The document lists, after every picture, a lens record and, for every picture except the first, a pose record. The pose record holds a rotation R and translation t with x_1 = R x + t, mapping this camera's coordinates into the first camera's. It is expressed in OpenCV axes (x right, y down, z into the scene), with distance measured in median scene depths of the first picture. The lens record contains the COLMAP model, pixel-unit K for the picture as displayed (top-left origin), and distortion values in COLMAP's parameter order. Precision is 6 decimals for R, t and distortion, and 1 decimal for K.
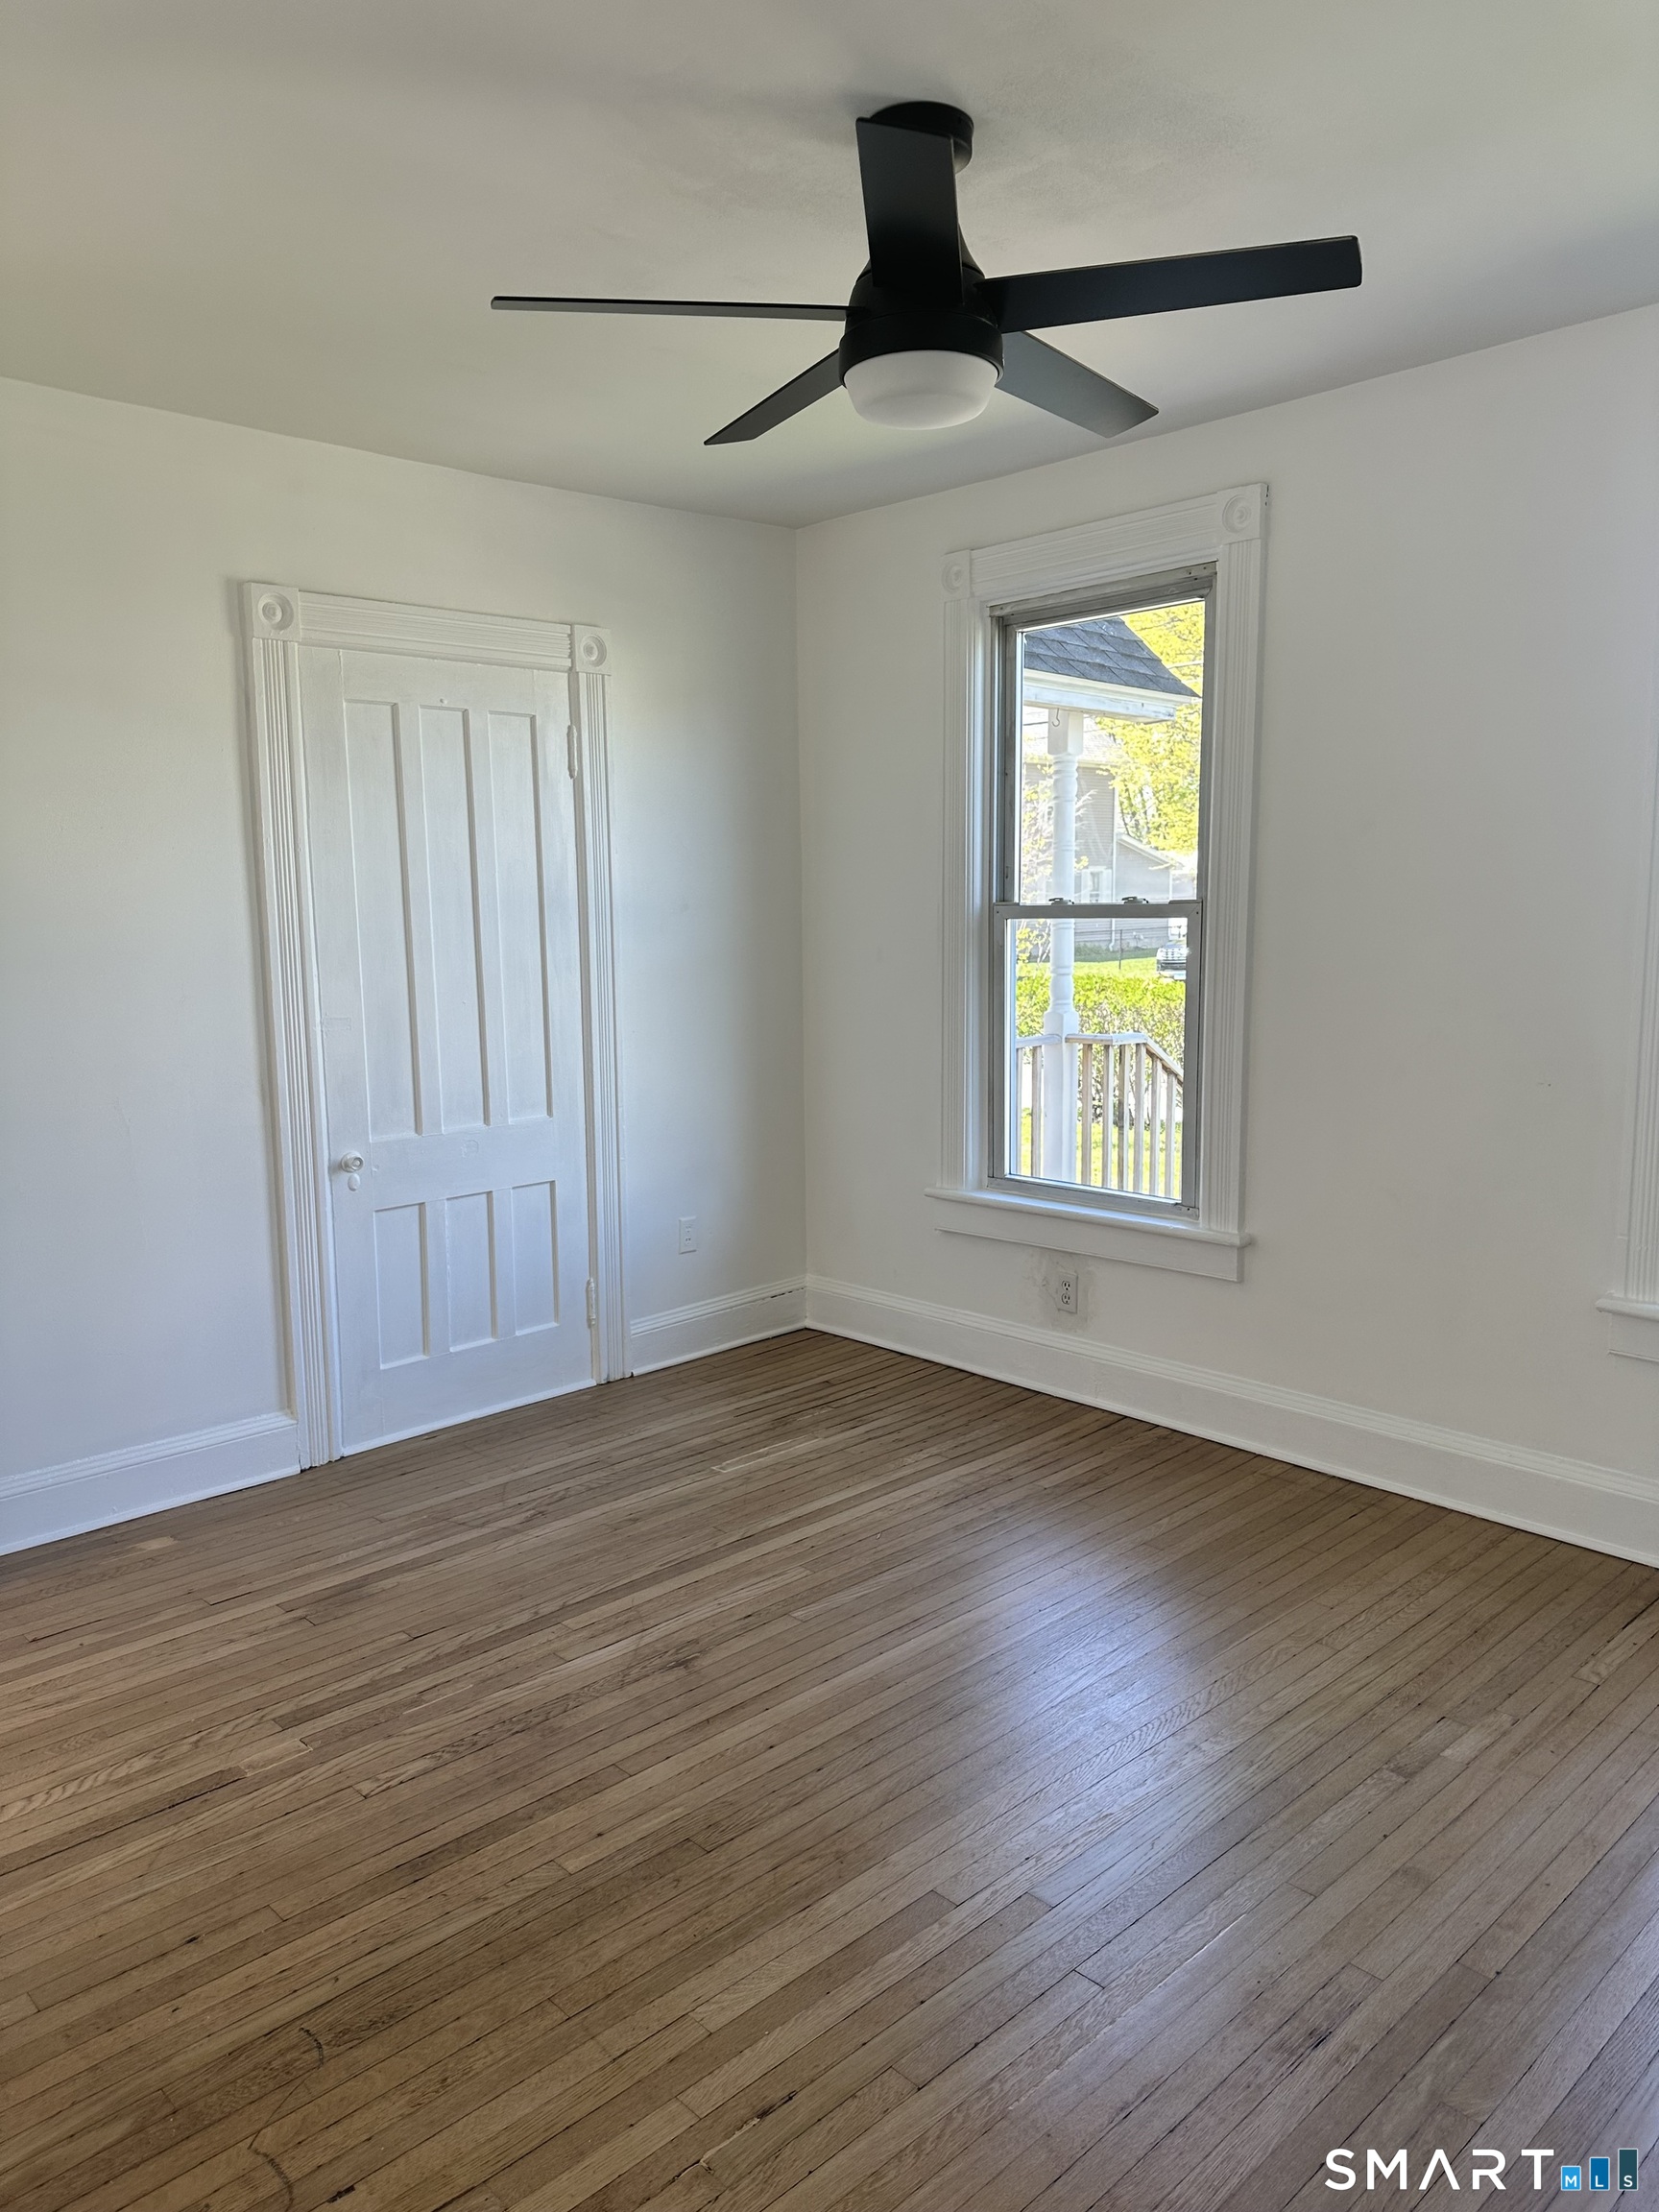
lens RADIAL K [[1561.5, 0, 802.7], [0, 1561.5, 1098.7], [0, 0, 1]] dist [0.095668, -0.131508]
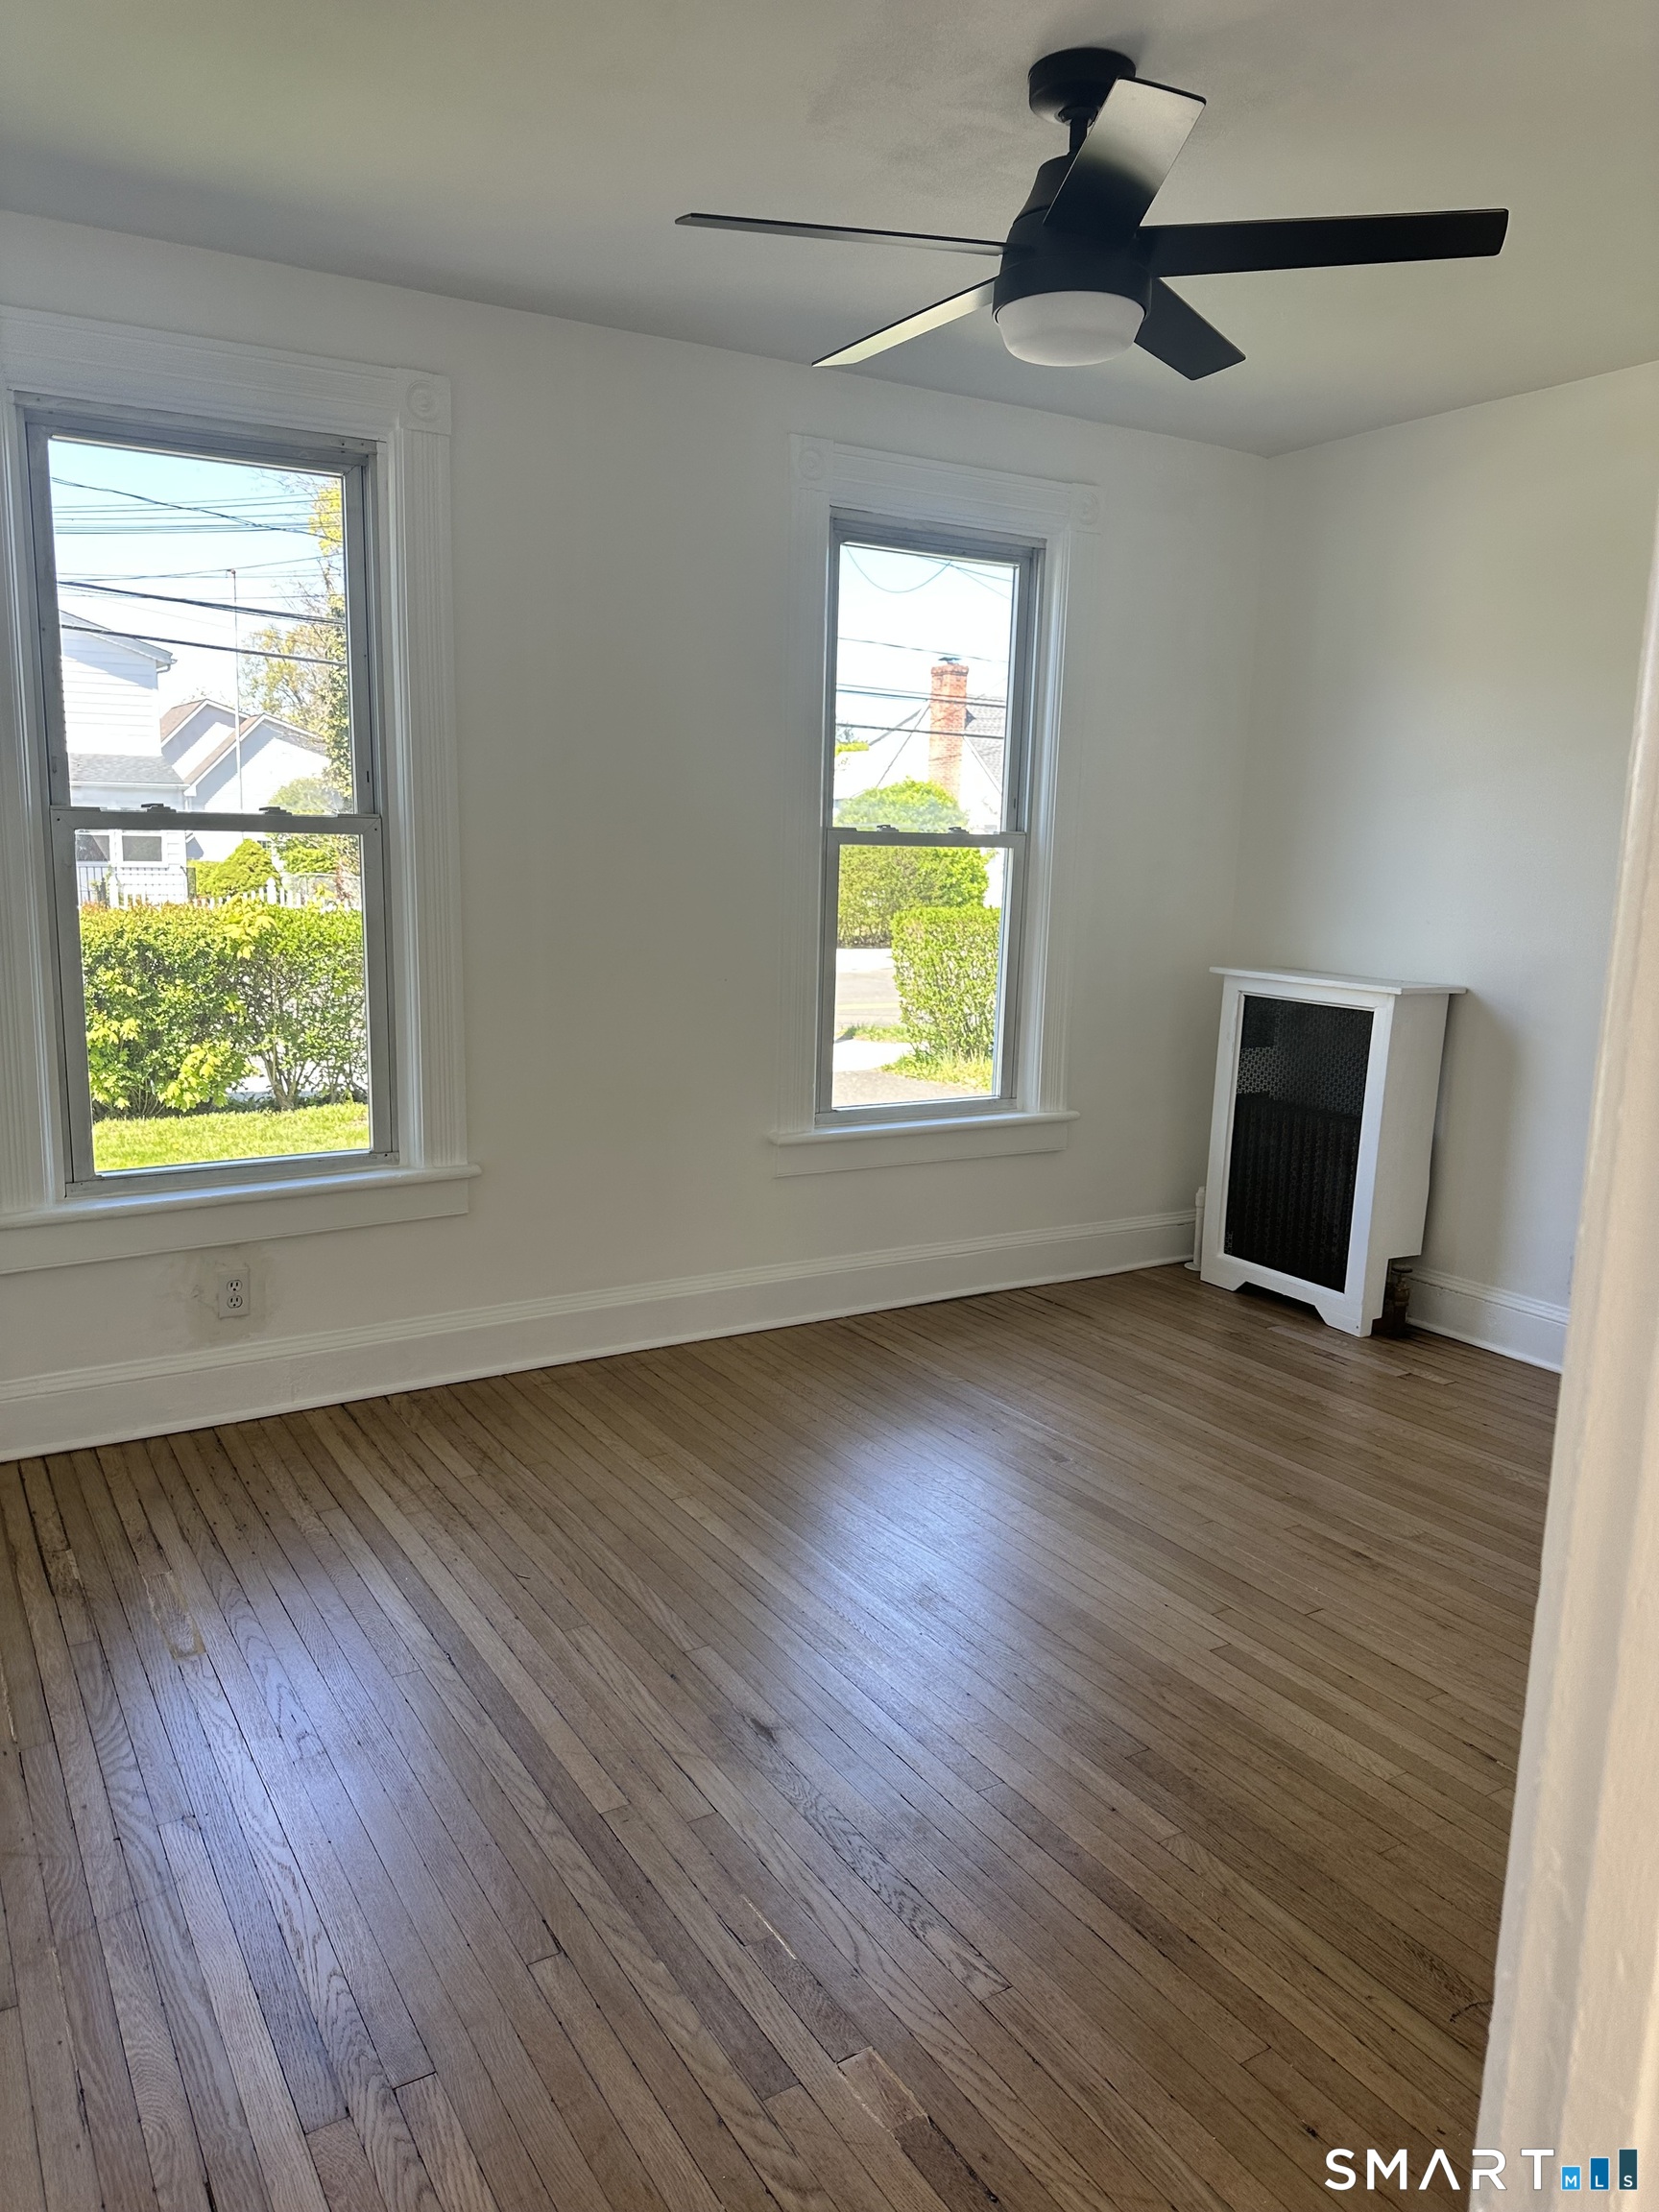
lens RADIAL K [[1595.7, 0, 823.7], [0, 1595.7, 1101.0], [0, 0, 1]] dist [0.146729, -0.146182]
pose [[0.210127, -0.155559, 0.965219, -0.806495], [0.105827, 0.985079, 0.135721, -0.083117], [-0.971930, 0.073627, 0.223454, 0.705230]]
